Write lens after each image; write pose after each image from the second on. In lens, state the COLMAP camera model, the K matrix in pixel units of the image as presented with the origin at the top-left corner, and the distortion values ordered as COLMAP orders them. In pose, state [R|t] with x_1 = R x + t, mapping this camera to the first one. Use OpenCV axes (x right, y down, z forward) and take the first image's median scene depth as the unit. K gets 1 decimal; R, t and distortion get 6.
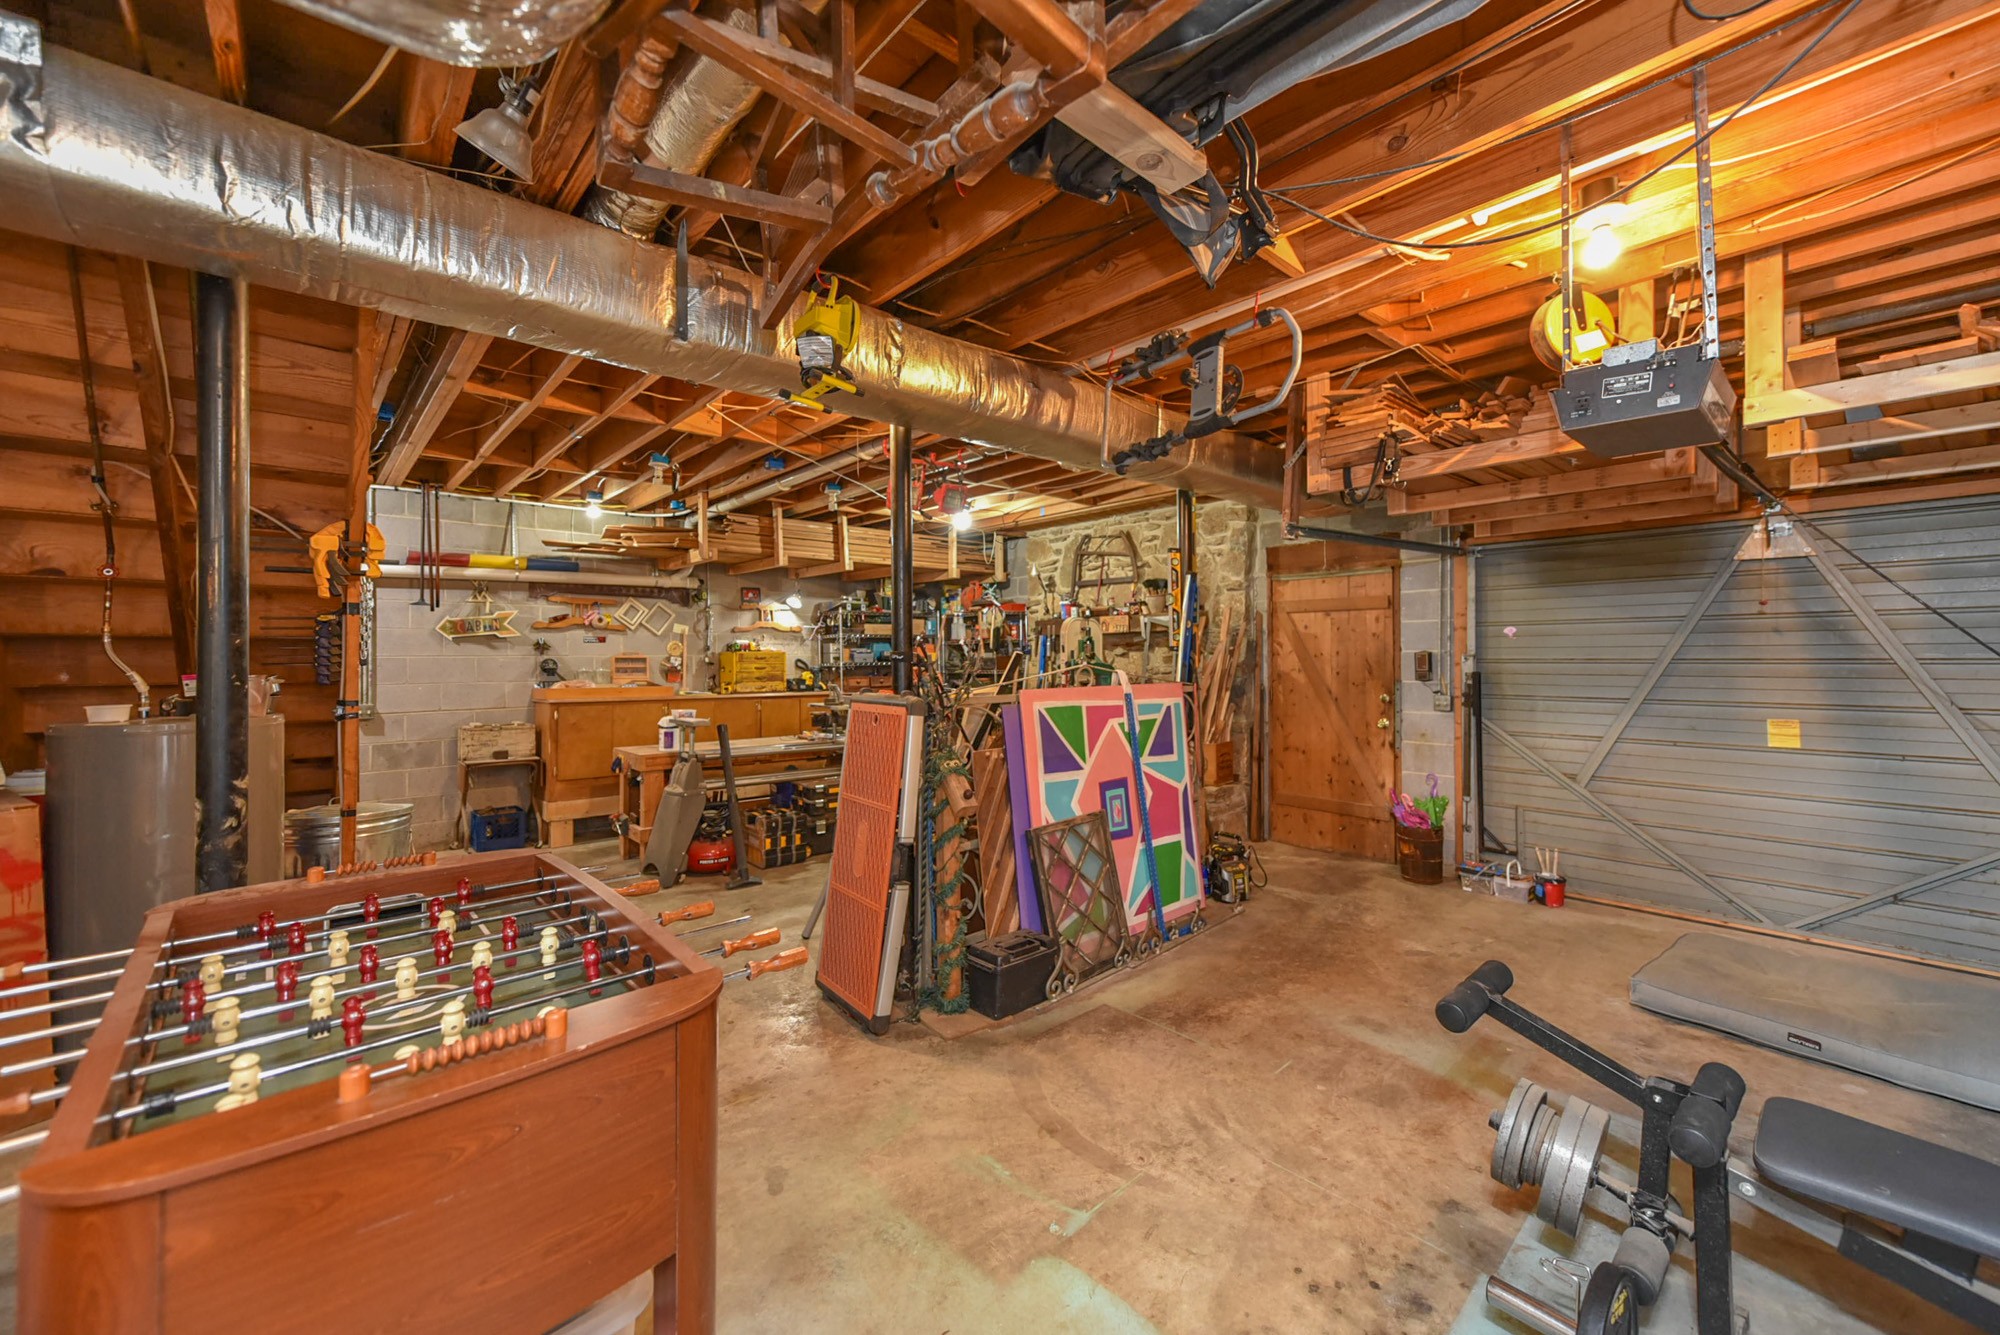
lens RADIAL K [[782.7, 0, 1004.1], [0, 782.7, 661.7], [0, 0, 1]] dist [0.003072, 0.000033]
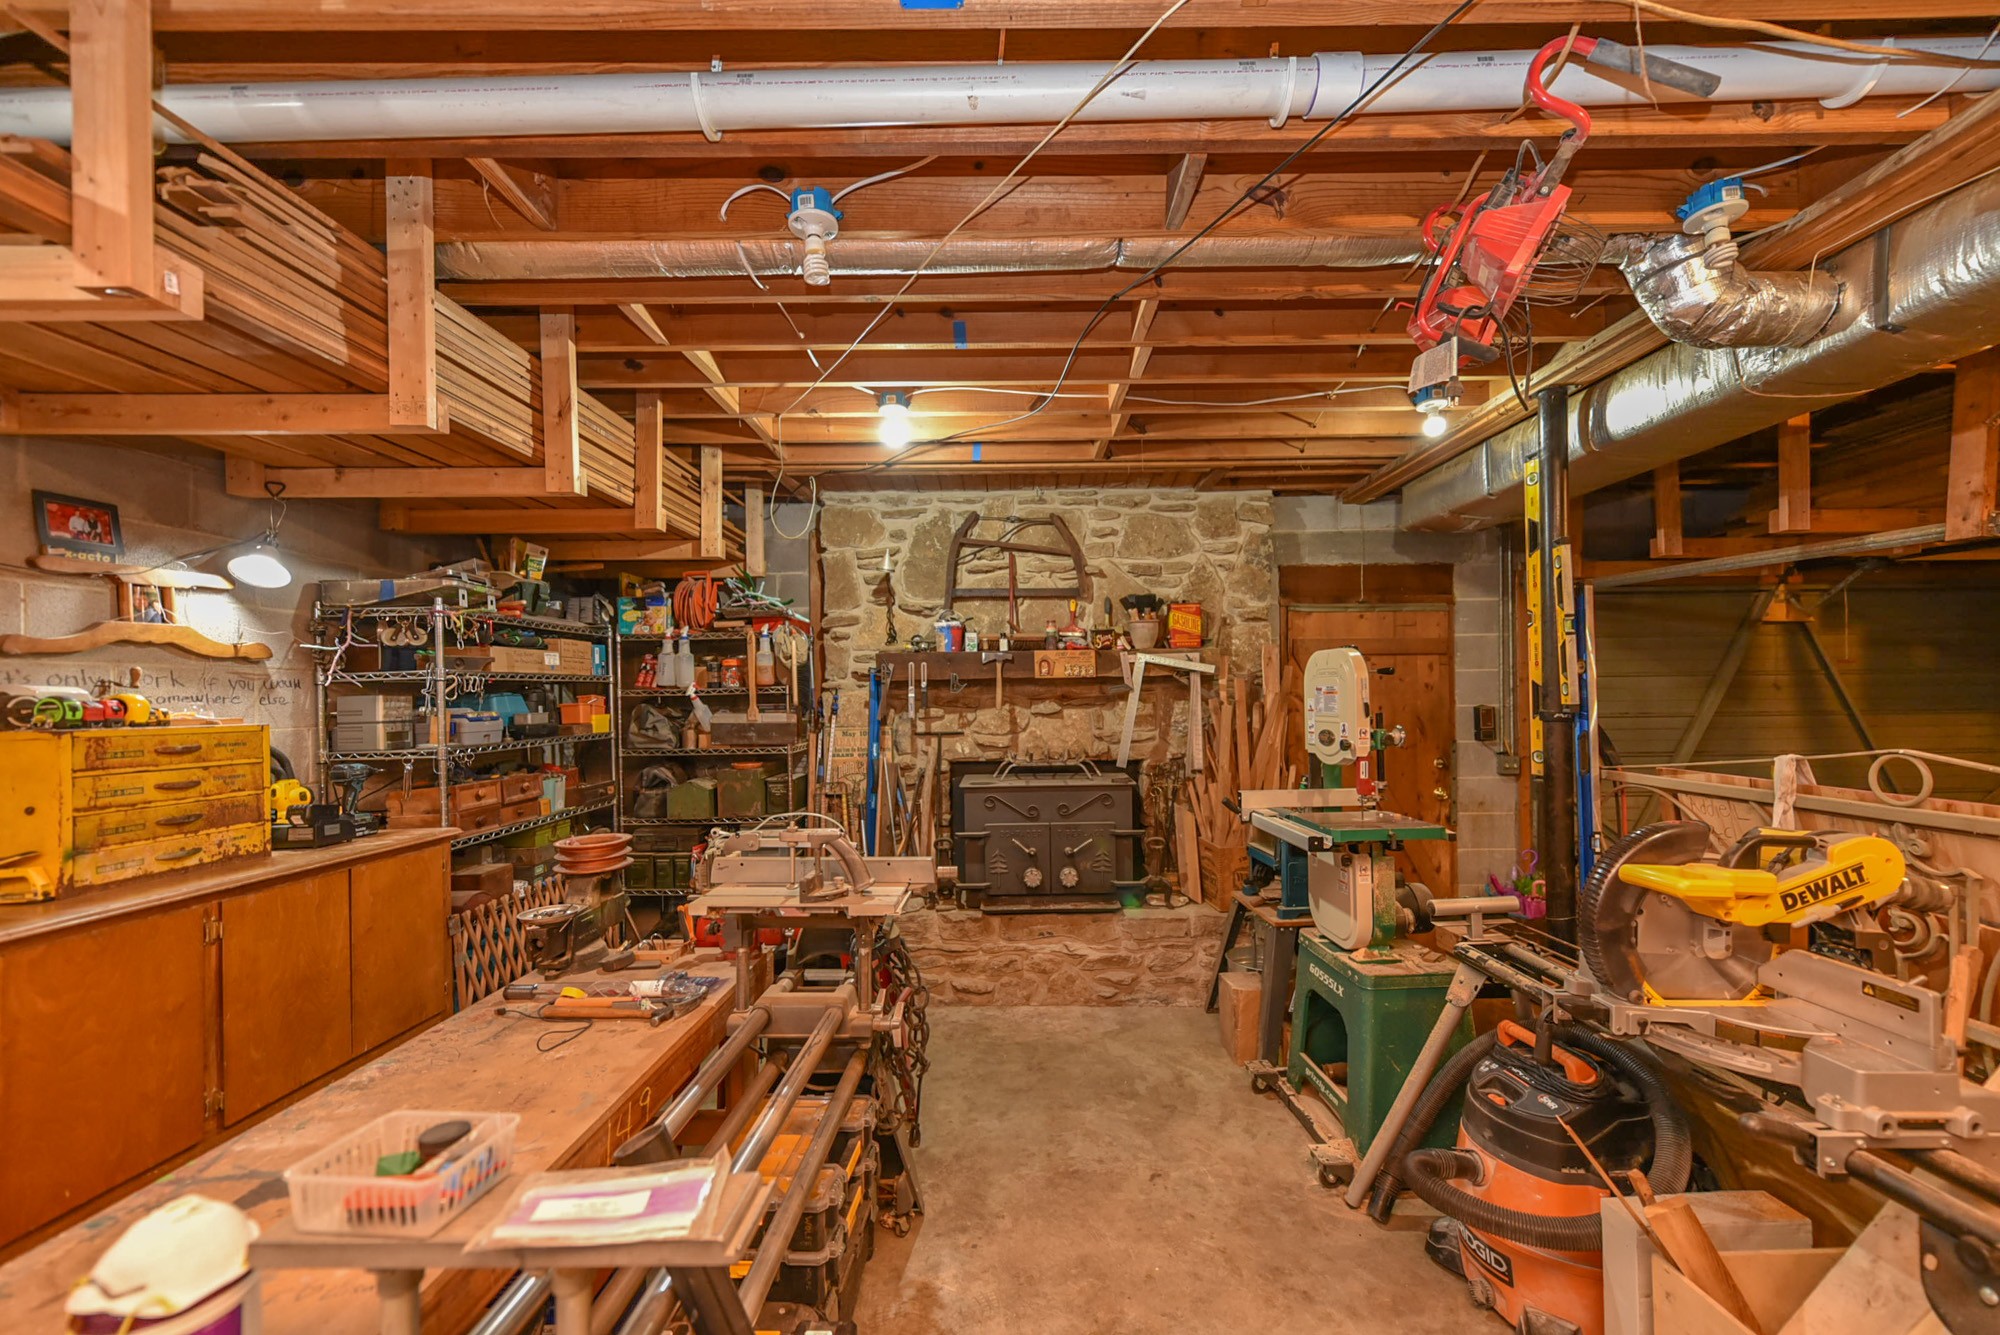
lens RADIAL K [[782.7, 0, 990.2], [0, 782.7, 695.9], [0, 0, 1]] dist [0.003072, 0.000033]
pose [[0.665925, -0.004097, 0.746007, -0.326972], [0.013139, 0.999894, -0.006238, -0.018455], [-0.745903, 0.013956, 0.665909, 0.591133]]
